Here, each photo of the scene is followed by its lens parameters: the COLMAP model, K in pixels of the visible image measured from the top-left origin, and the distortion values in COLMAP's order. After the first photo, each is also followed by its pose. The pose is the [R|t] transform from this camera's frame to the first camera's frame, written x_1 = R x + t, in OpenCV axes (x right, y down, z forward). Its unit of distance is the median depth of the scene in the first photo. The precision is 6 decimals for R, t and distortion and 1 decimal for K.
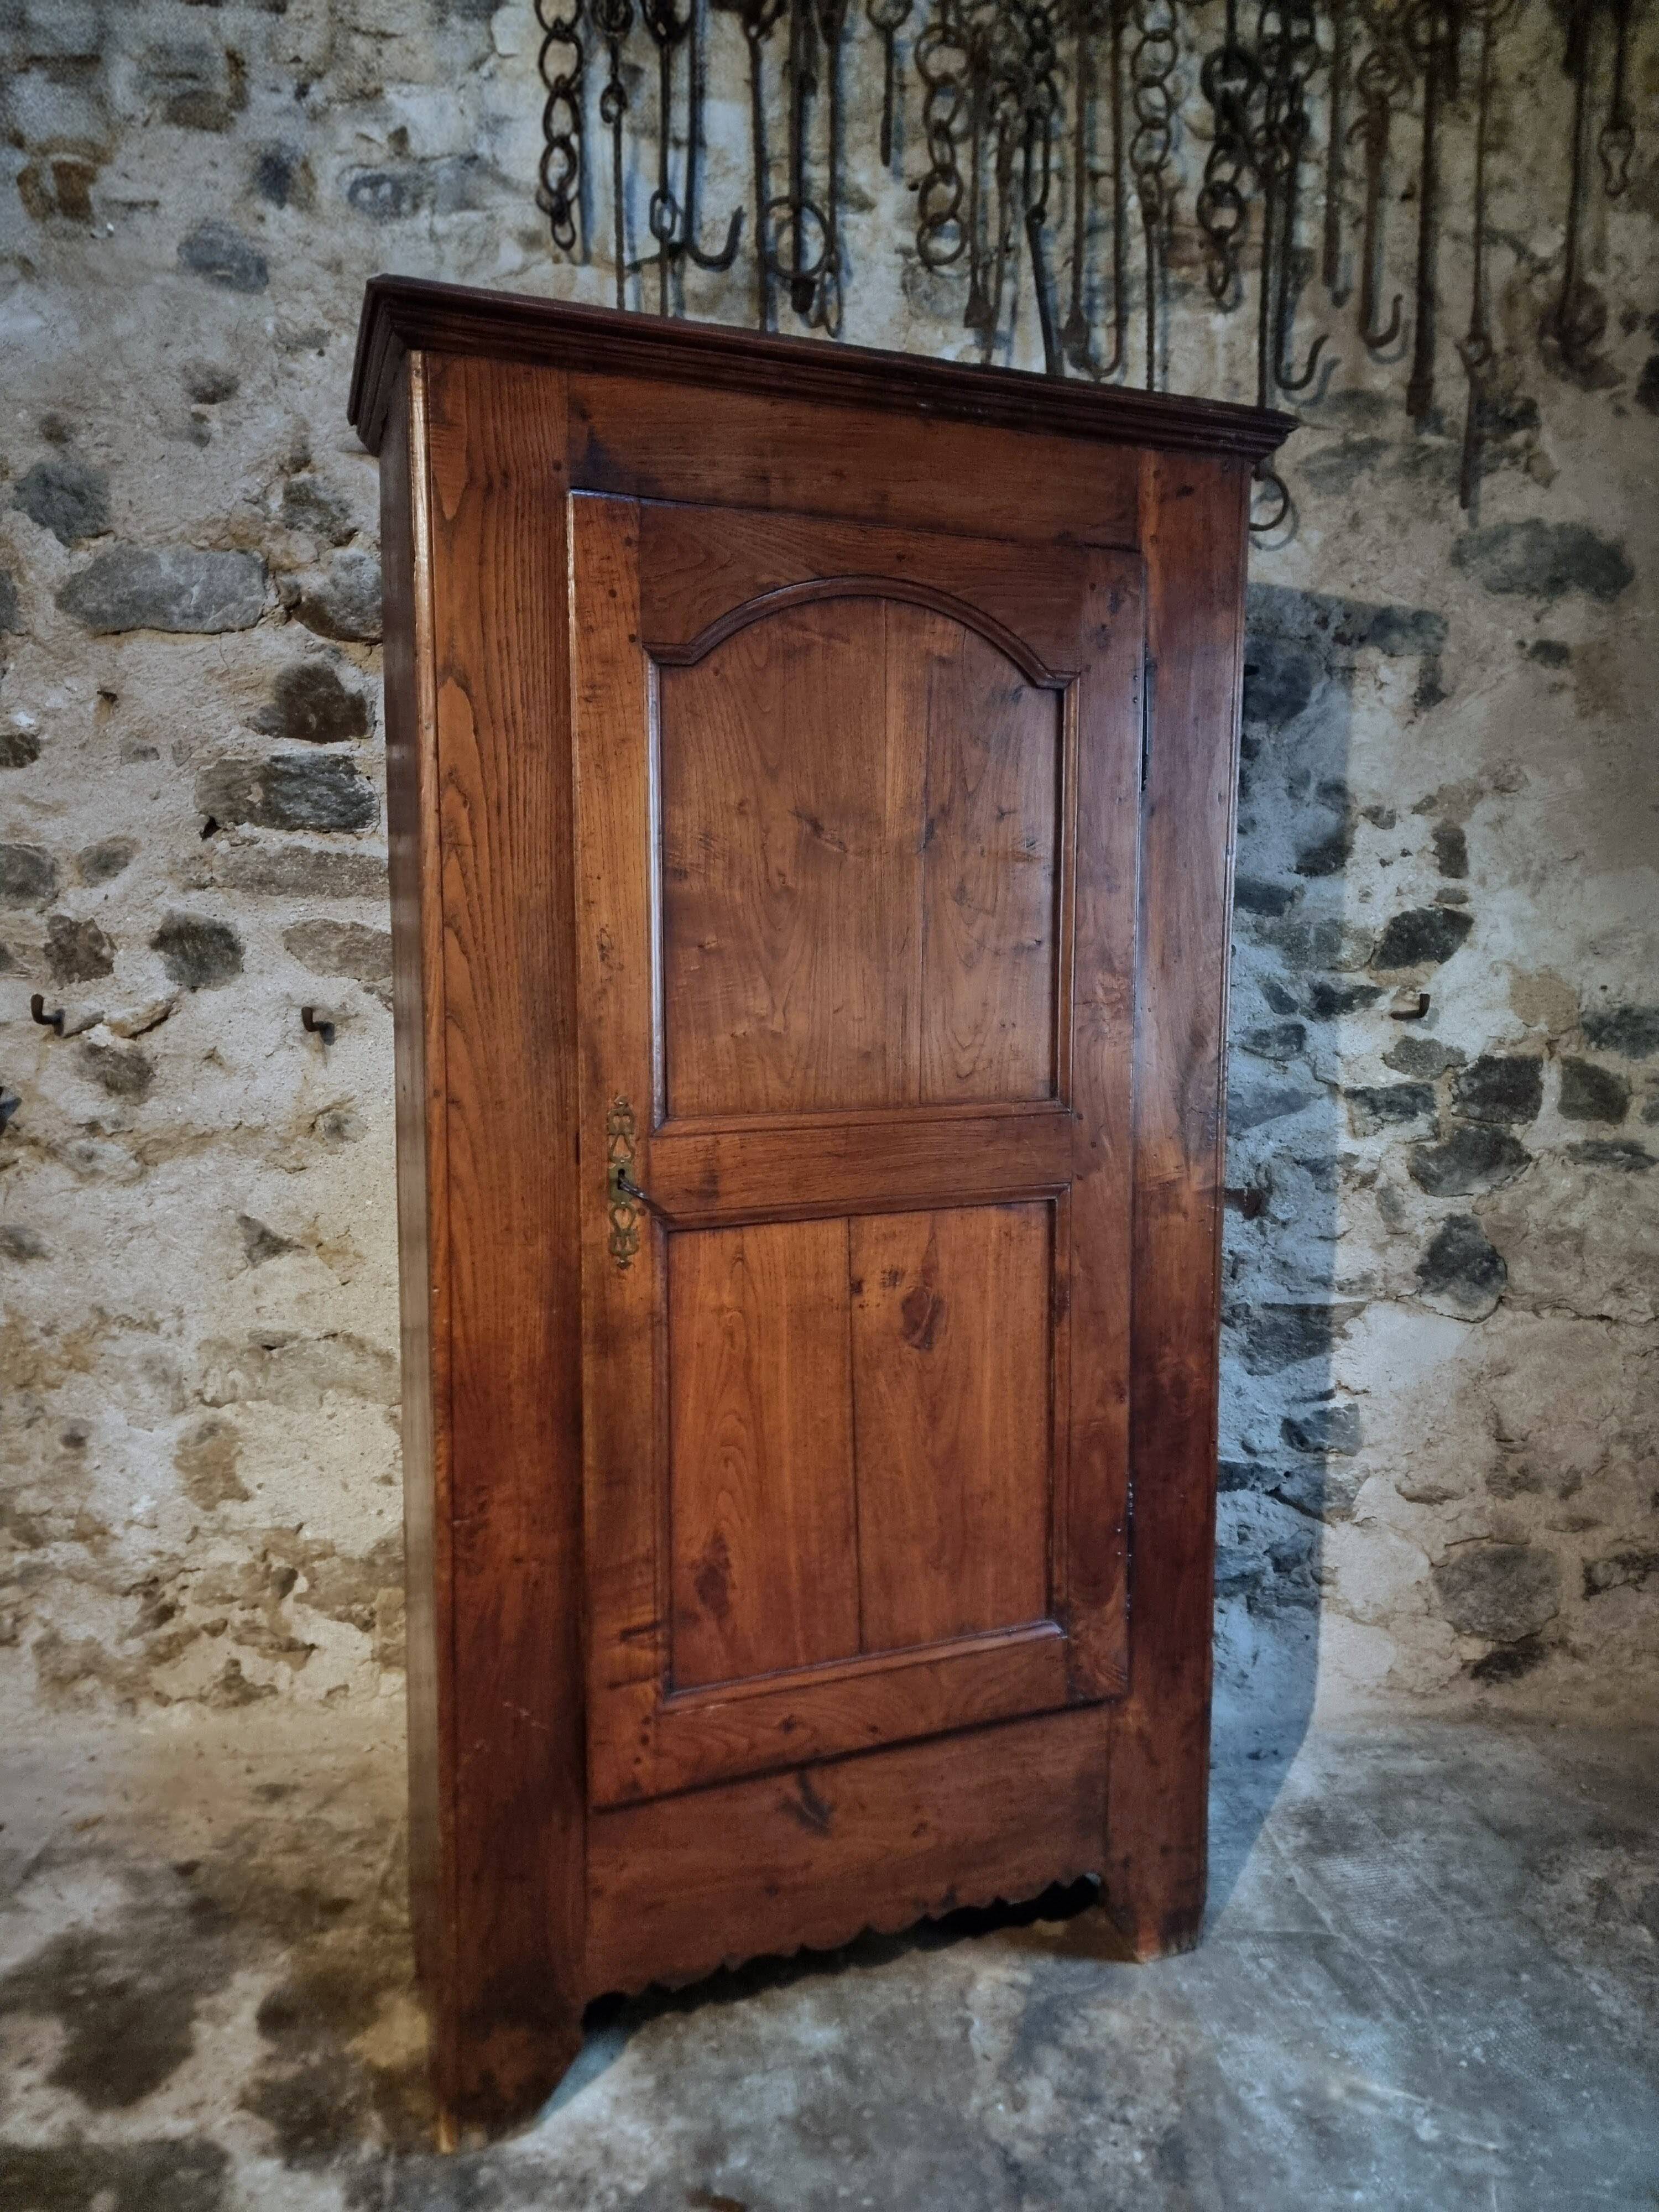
lens RADIAL K [[1539.2, 0, 825.0], [0, 1539.2, 1090.2], [0, 0, 1]] dist [0.075635, -0.065141]
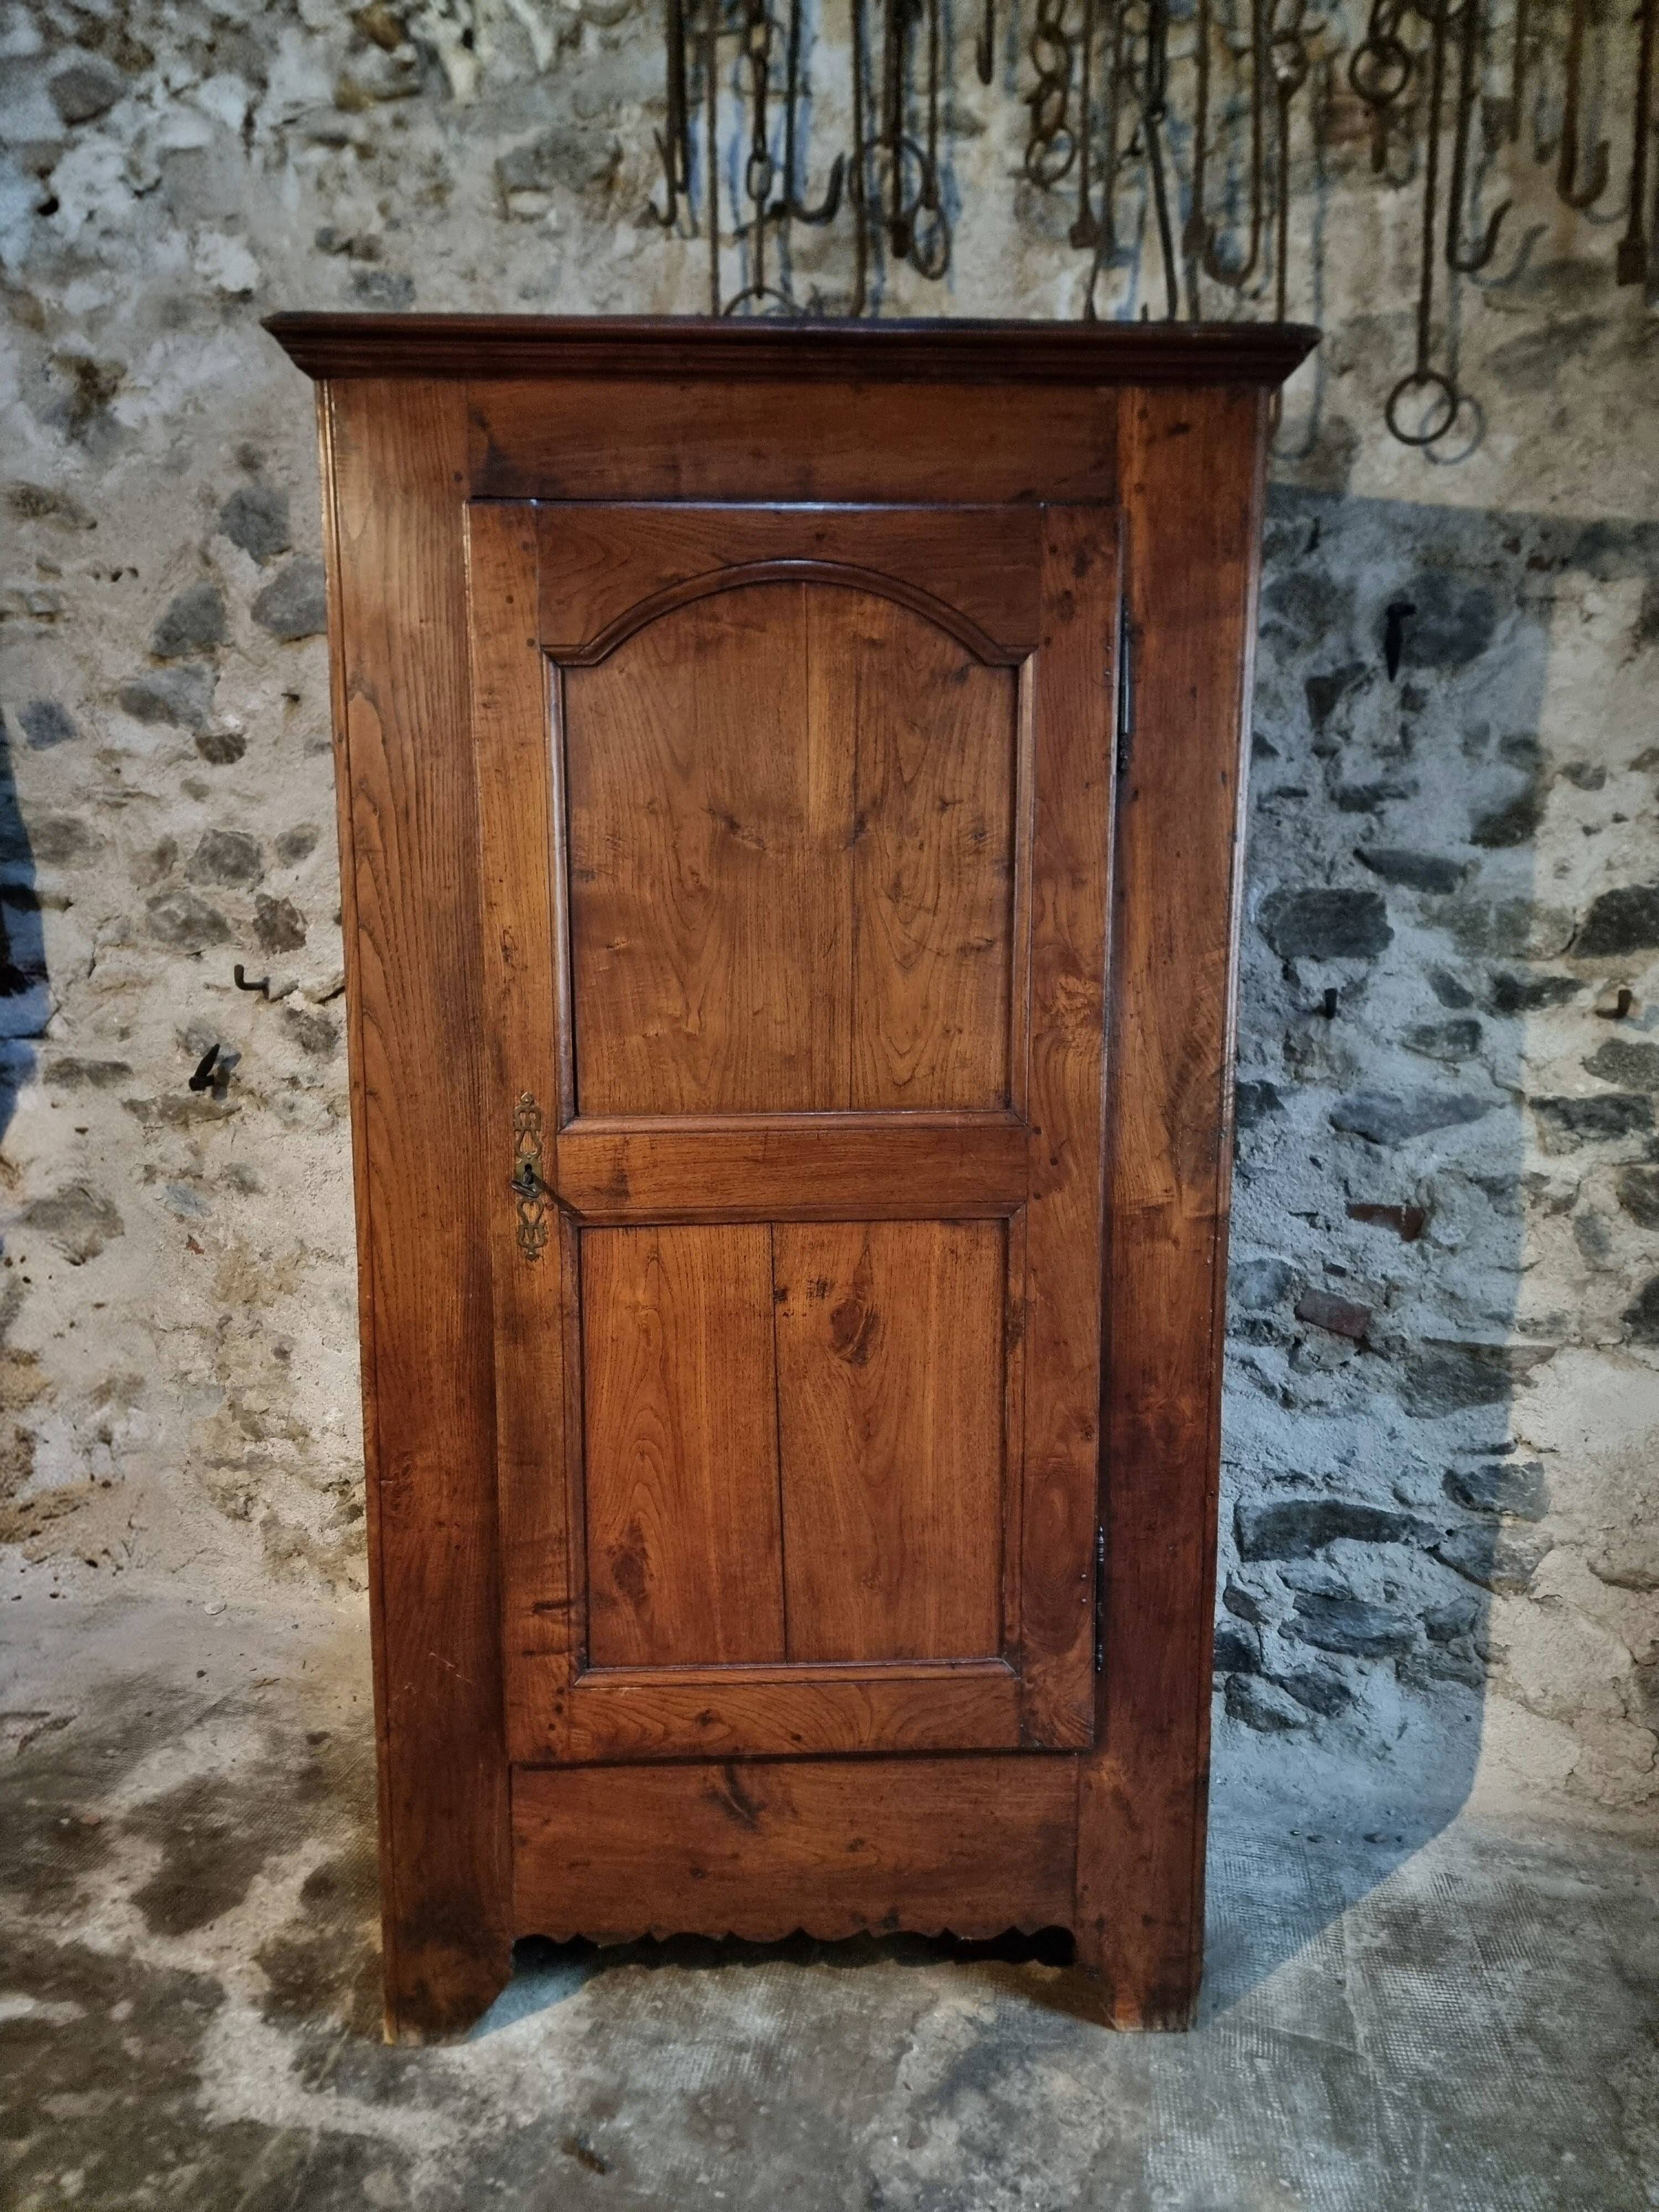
lens RADIAL K [[1539.2, 0, 816.4], [0, 1539.2, 1096.4], [0, 0, 1]] dist [0.075635, -0.065141]
pose [[0.941350, 0.047061, -0.334134, 0.269868], [-0.031038, 0.998105, 0.053134, -0.037653], [0.336001, -0.039646, 0.941027, 0.067383]]
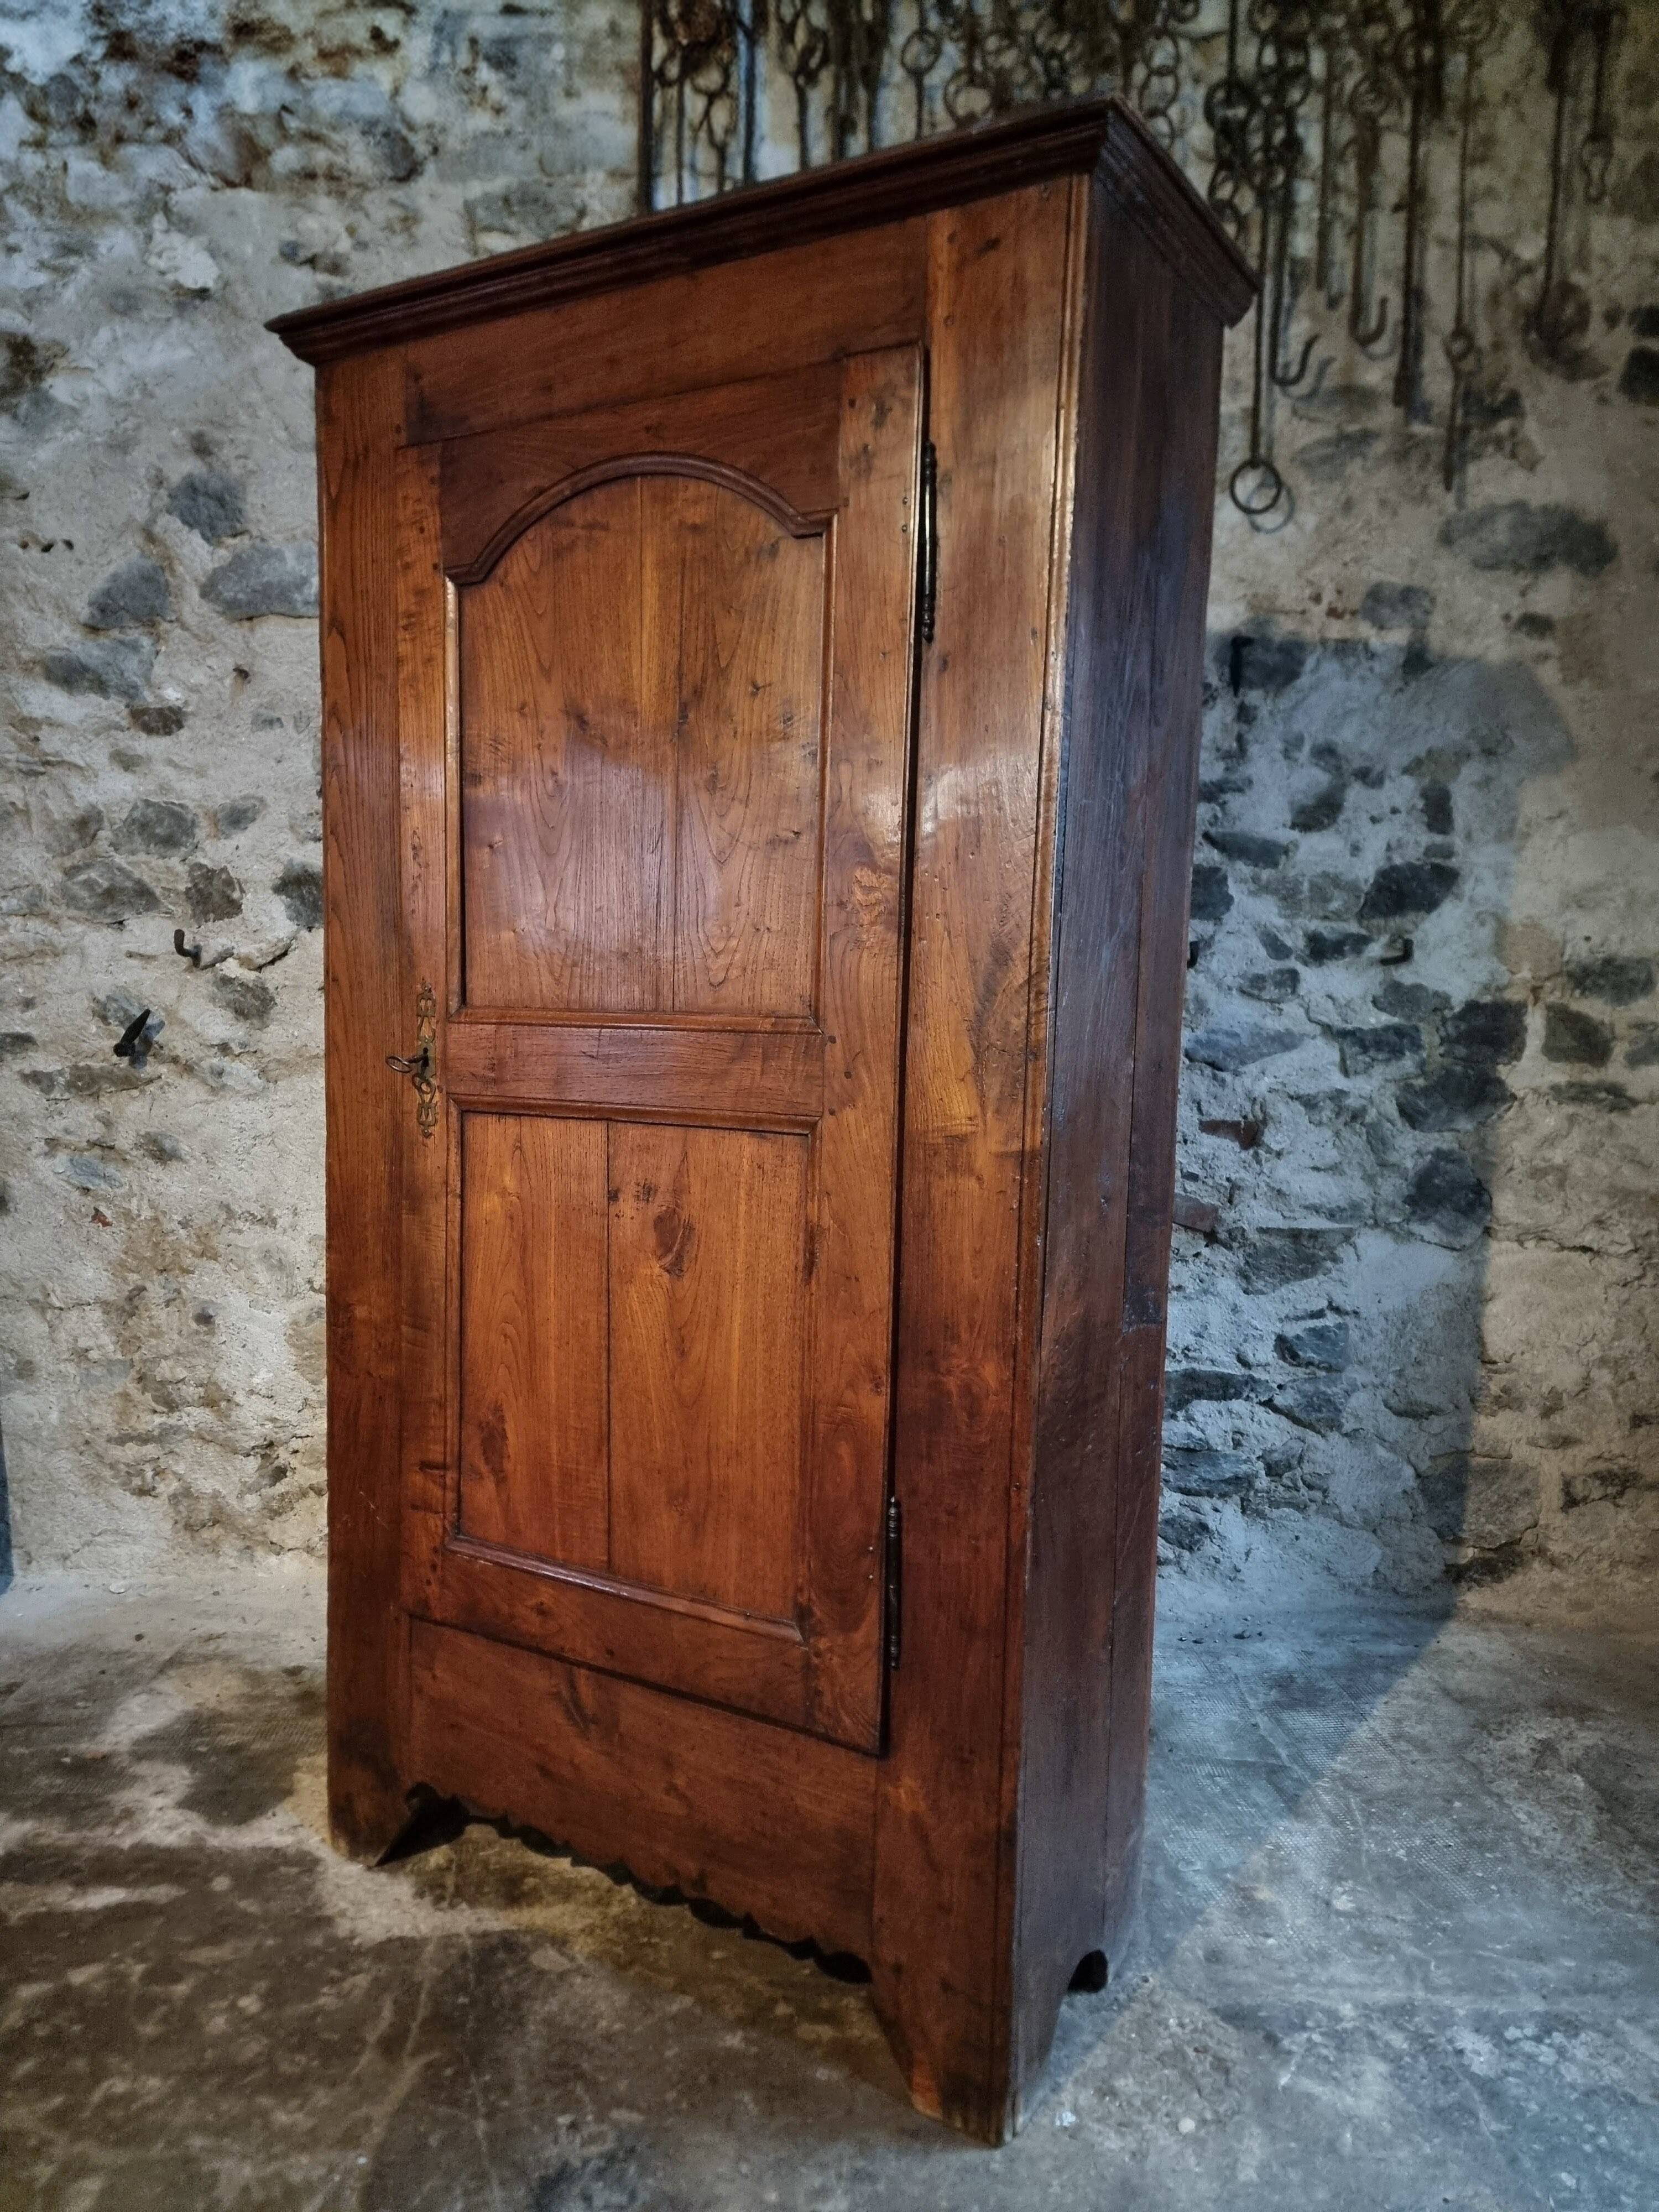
lens RADIAL K [[1539.2, 0, 810.7], [0, 1539.2, 1123.0], [0, 0, 1]] dist [0.075635, -0.065141]
pose [[0.996781, 0.014005, -0.078934, 0.059049], [-0.014394, 0.999887, -0.004364, 0.080010], [0.078864, 0.005486, 0.996870, -0.120866]]
